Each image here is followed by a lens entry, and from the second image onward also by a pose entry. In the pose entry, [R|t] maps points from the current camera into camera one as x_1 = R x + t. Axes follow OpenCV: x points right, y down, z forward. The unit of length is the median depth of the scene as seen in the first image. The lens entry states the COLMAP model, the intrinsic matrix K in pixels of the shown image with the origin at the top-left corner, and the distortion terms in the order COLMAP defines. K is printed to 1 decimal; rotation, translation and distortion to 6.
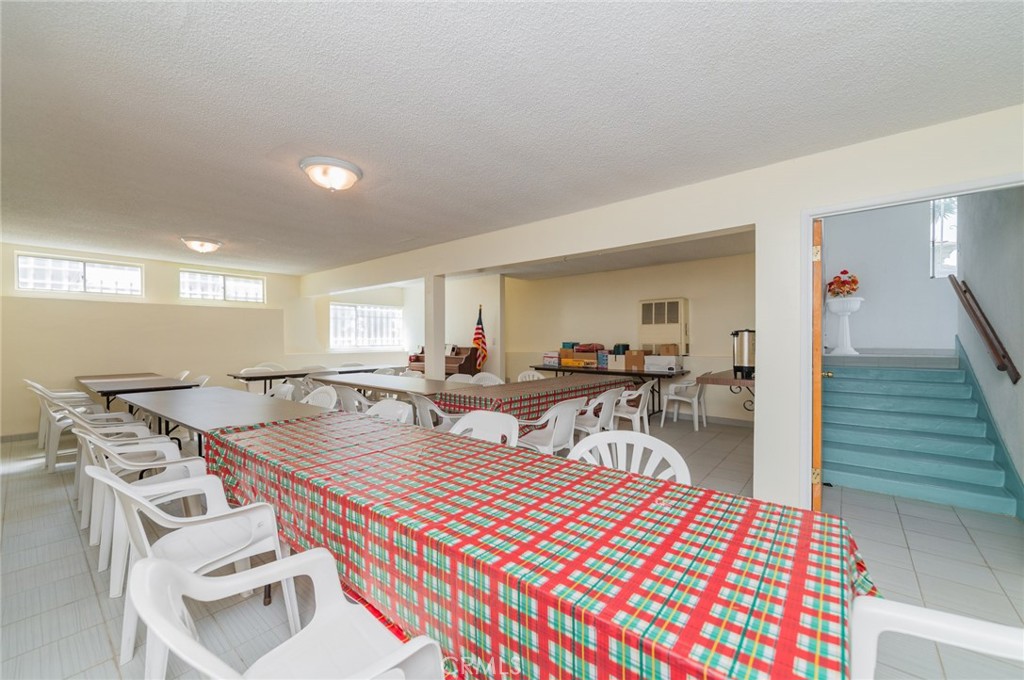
lens RADIAL K [[399.5, 0, 511.8], [0, 399.5, 341.2], [0, 0, 1]] dist [0.011214, -0.000769]
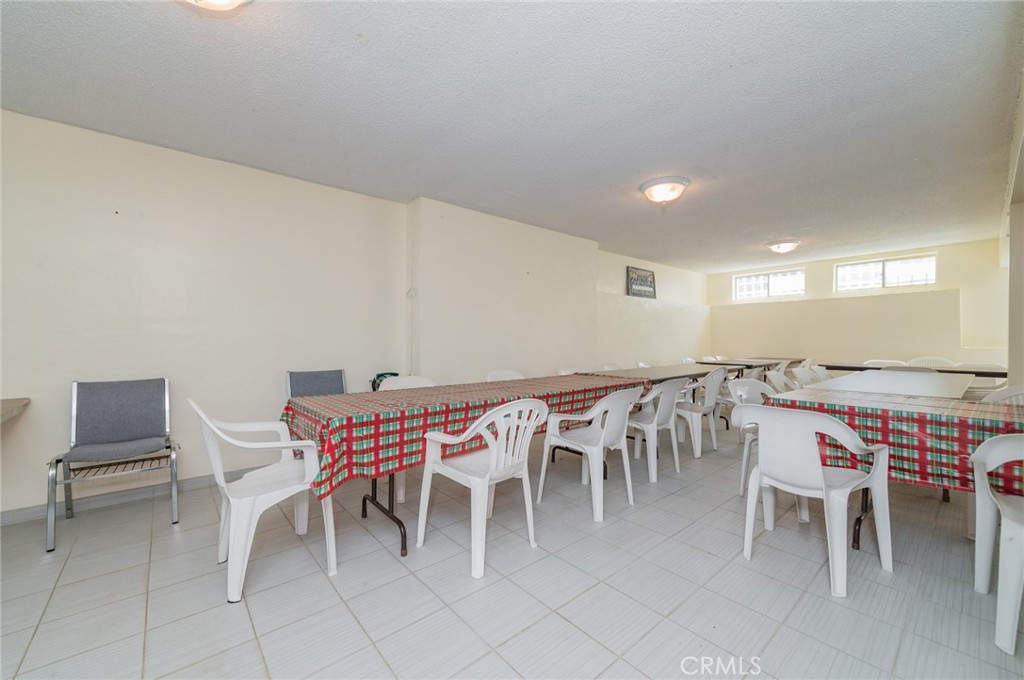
lens RADIAL K [[399.5, 0, 512.3], [0, 399.5, 334.7], [0, 0, 1]] dist [0.011214, -0.000769]
pose [[-0.160631, 0.002705, -0.987011, 0.329386], [0.001117, 0.999996, 0.002559, 0.001605], [0.987014, -0.000691, -0.160633, 0.314457]]
